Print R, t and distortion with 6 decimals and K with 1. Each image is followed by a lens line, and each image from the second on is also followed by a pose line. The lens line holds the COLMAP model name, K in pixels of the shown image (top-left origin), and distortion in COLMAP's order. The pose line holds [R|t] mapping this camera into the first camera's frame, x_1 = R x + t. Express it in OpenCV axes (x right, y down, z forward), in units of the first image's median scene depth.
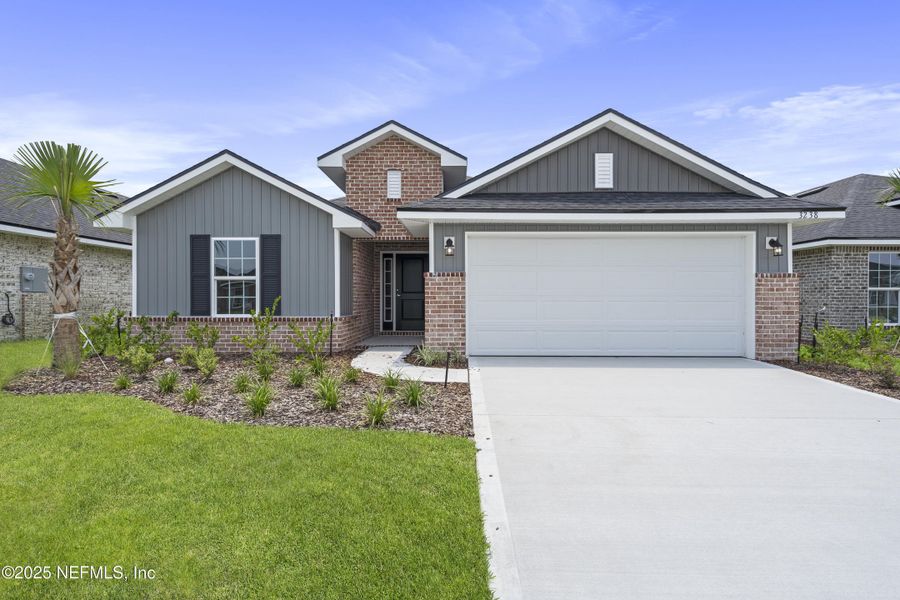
lens RADIAL K [[426.4, 0, 450.0], [0, 426.4, 293.4], [0, 0, 1]] dist [-0.001757, 0.000337]
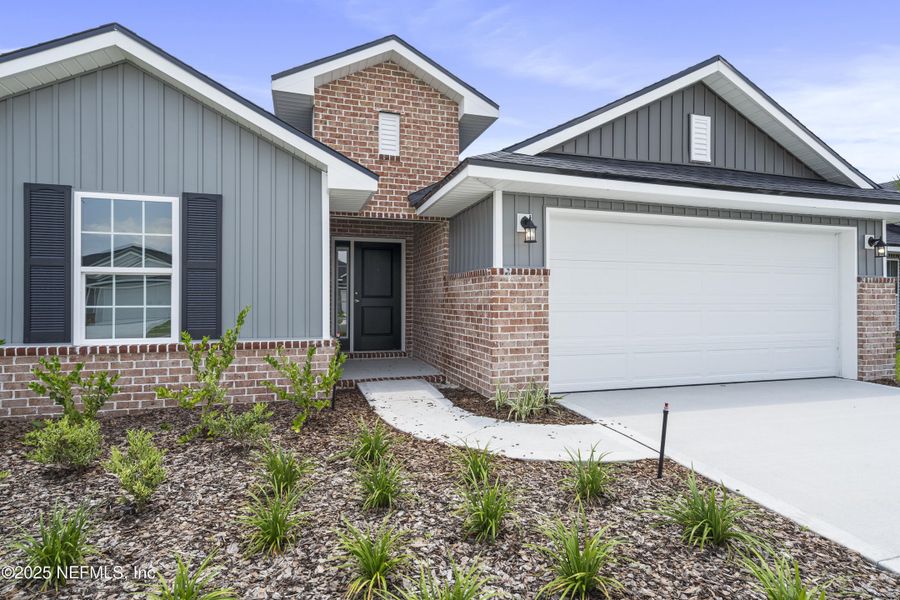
lens RADIAL K [[463.8, 0, 448.8], [0, 463.8, 292.3], [0, 0, 1]] dist [0.003292, 0.000339]
pose [[0.955626, 0.006163, 0.294519, -0.304718], [-0.004469, 0.999969, -0.006424, -0.007424], [-0.294550, 0.004823, 0.955624, 0.342167]]
